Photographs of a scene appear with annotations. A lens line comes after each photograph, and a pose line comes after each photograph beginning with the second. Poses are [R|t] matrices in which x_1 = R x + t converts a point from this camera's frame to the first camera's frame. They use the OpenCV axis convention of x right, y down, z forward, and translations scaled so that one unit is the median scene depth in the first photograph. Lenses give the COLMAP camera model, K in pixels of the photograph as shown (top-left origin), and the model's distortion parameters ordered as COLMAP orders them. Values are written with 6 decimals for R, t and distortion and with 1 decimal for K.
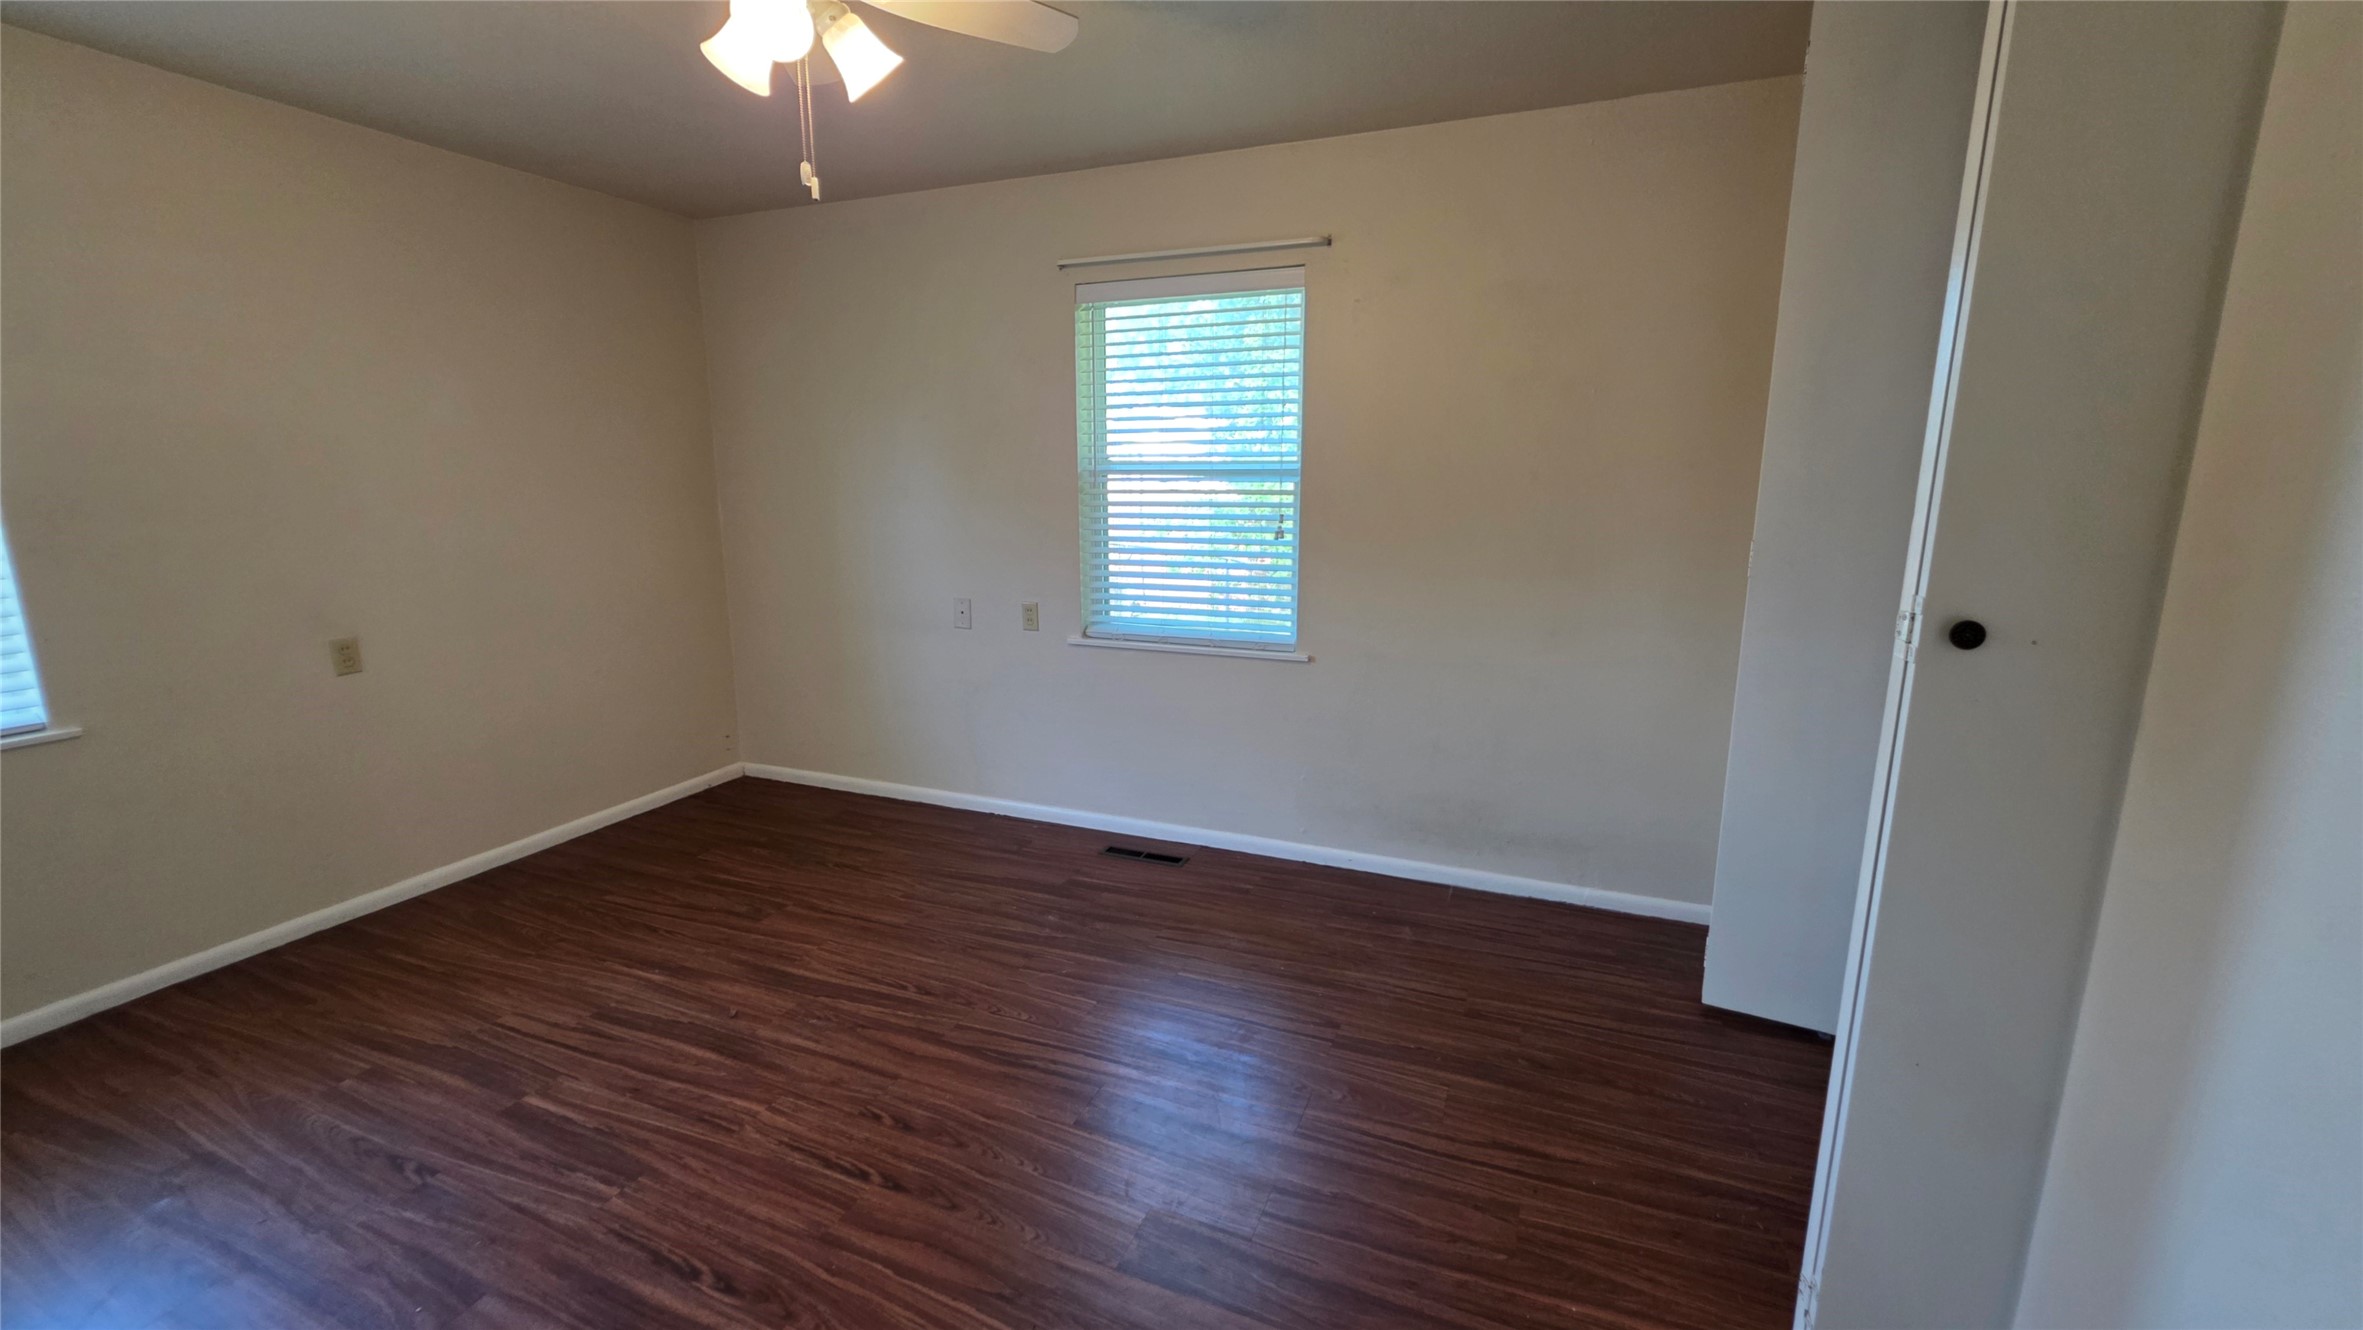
lens RADIAL K [[948.6, 0, 1189.5], [0, 948.6, 658.8], [0, 0, 1]] dist [0.004251, 0.000615]
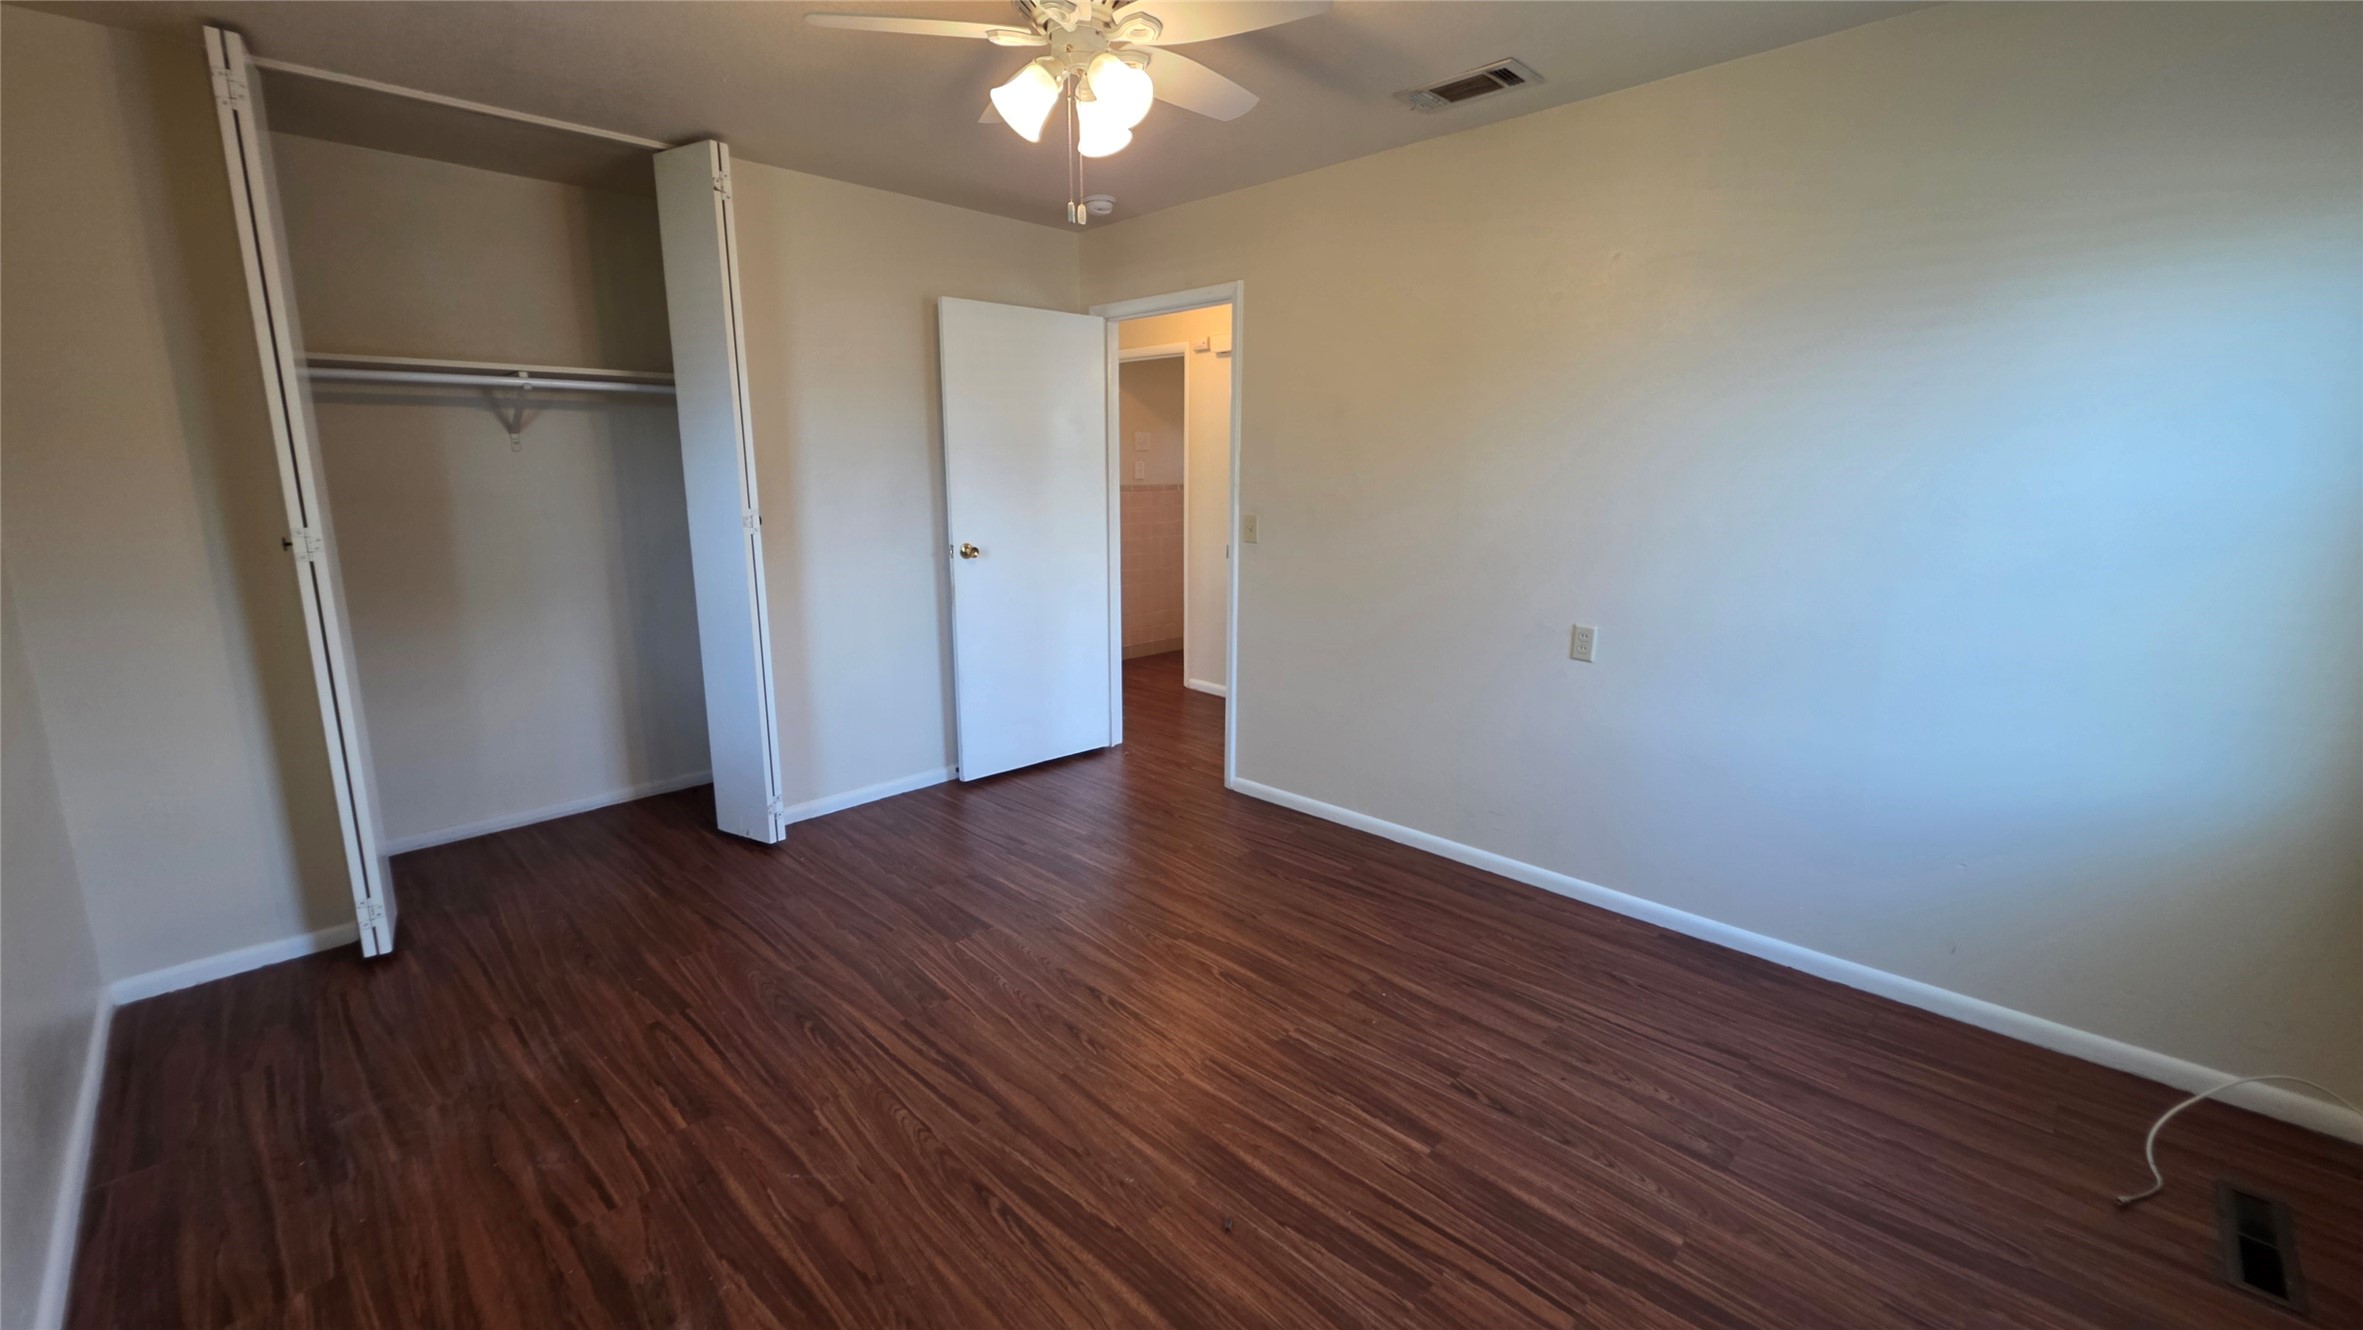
lens RADIAL K [[948.6, 0, 1187.4], [0, 948.6, 651.8], [0, 0, 1]] dist [0.004251, 0.000615]
pose [[-0.923204, -0.072757, 0.377359, -0.726506], [0.079186, 0.924833, 0.372040, -0.304920], [-0.376063, 0.373350, -0.848049, 1.534454]]
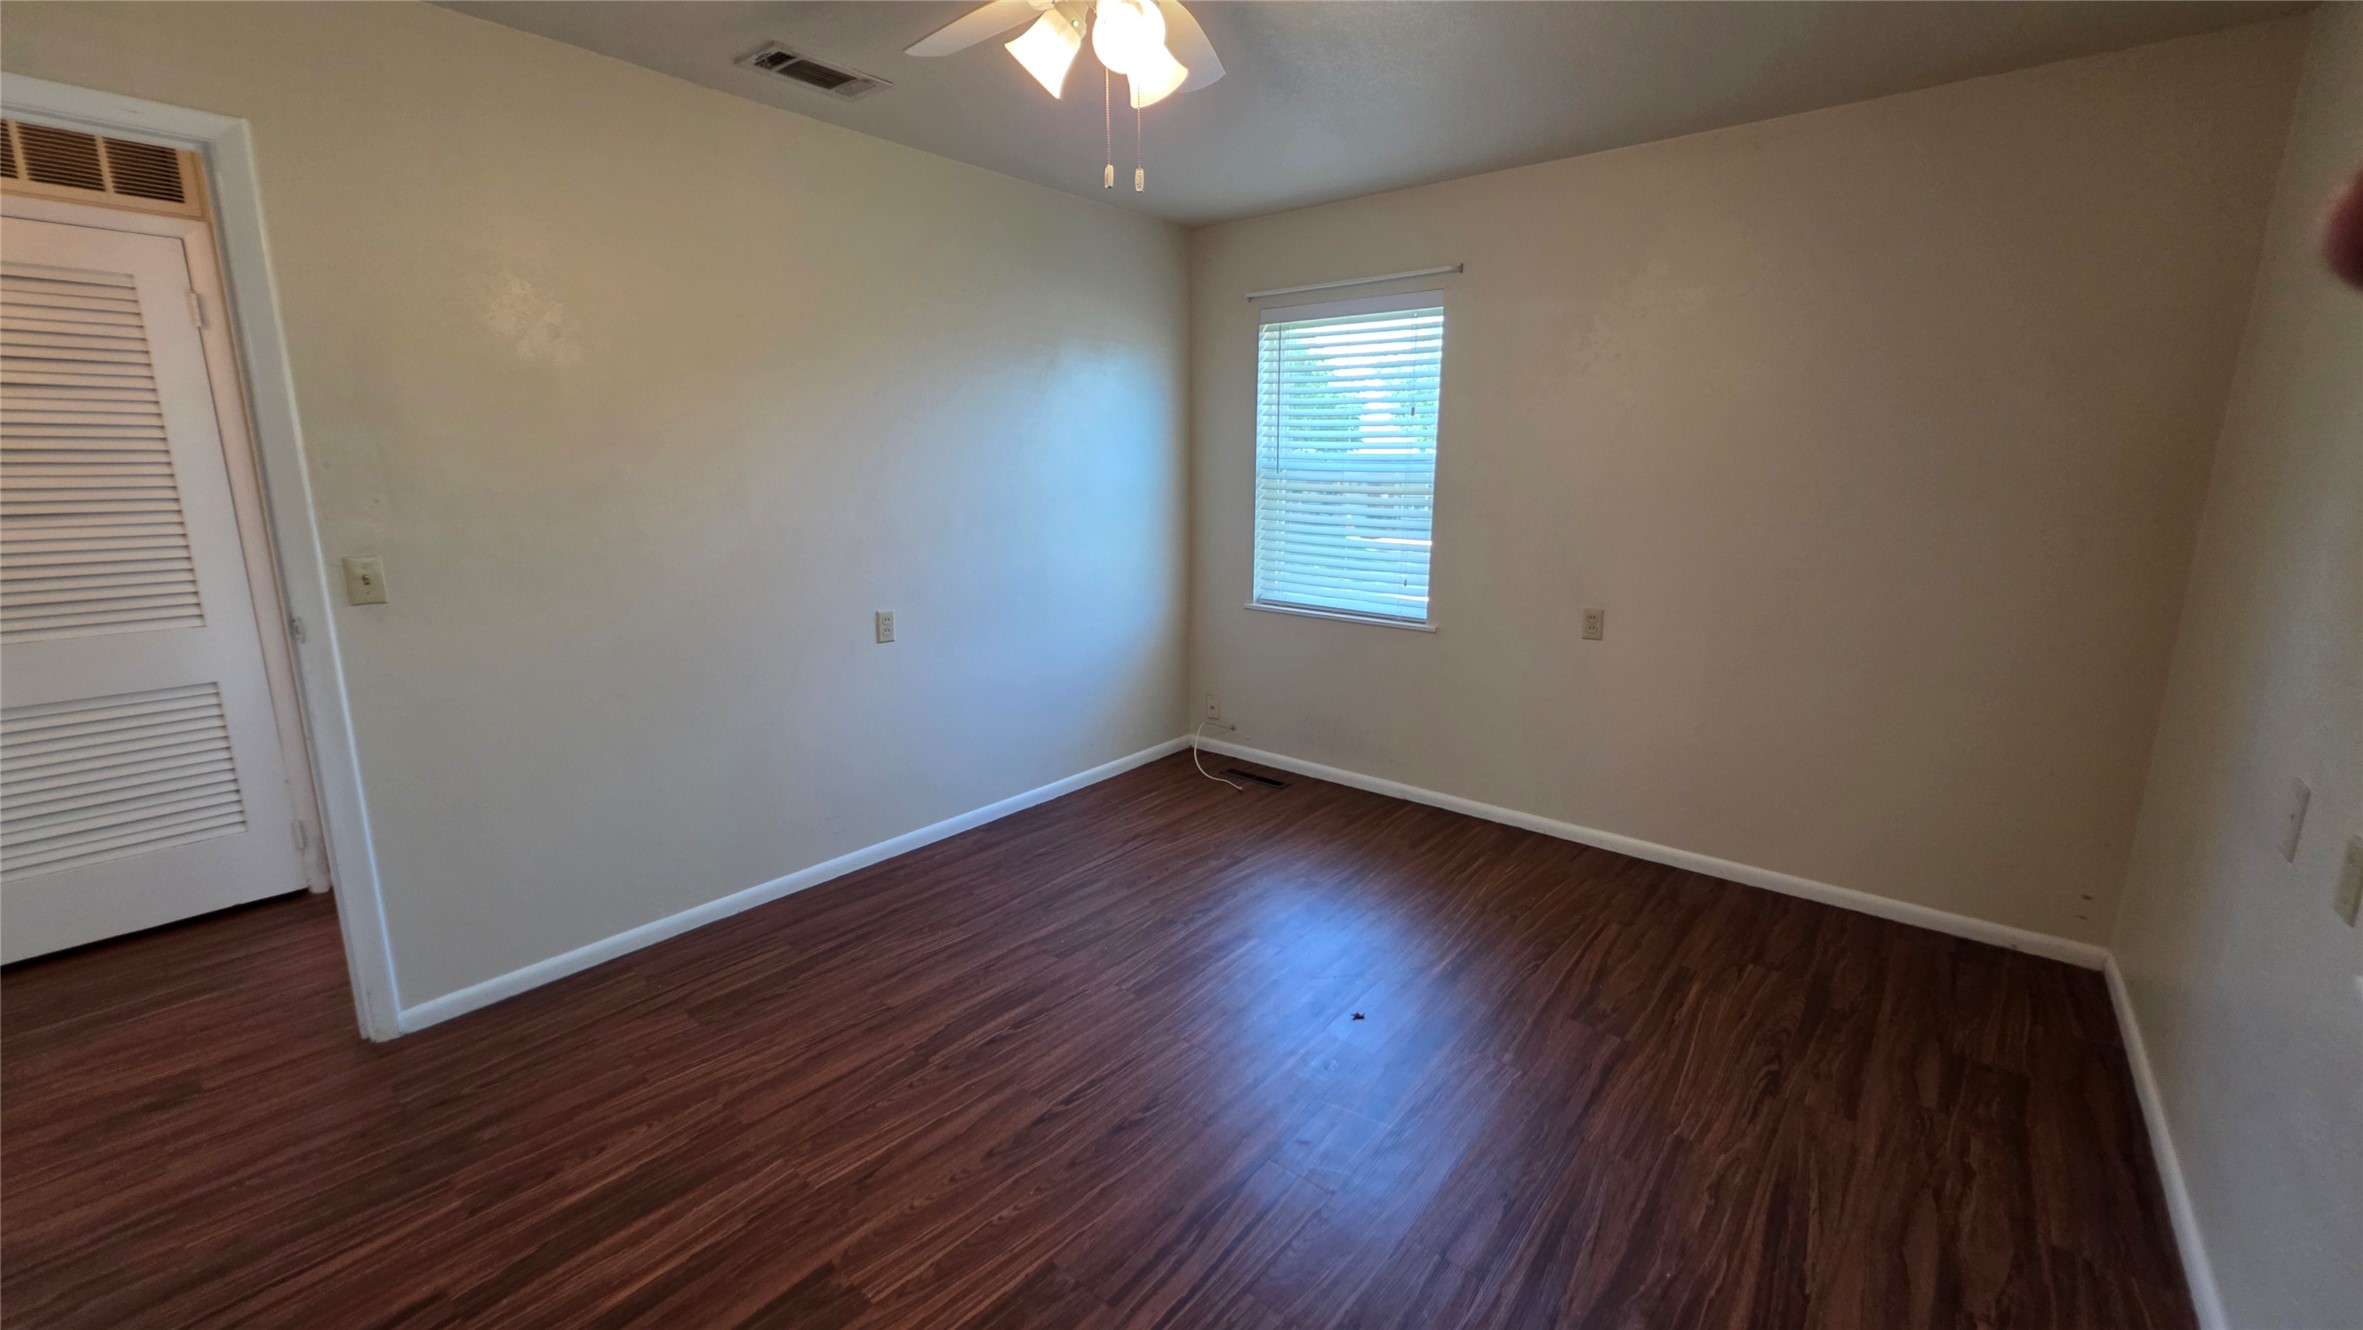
lens RADIAL K [[948.6, 0, 1171.2], [0, 948.6, 654.0], [0, 0, 1]] dist [0.004251, 0.000615]
pose [[-0.306650, 0.190554, -0.932553, 0.447295], [-0.190595, 0.947618, 0.256306, -0.207112], [0.932544, 0.256336, -0.254269, 1.026057]]
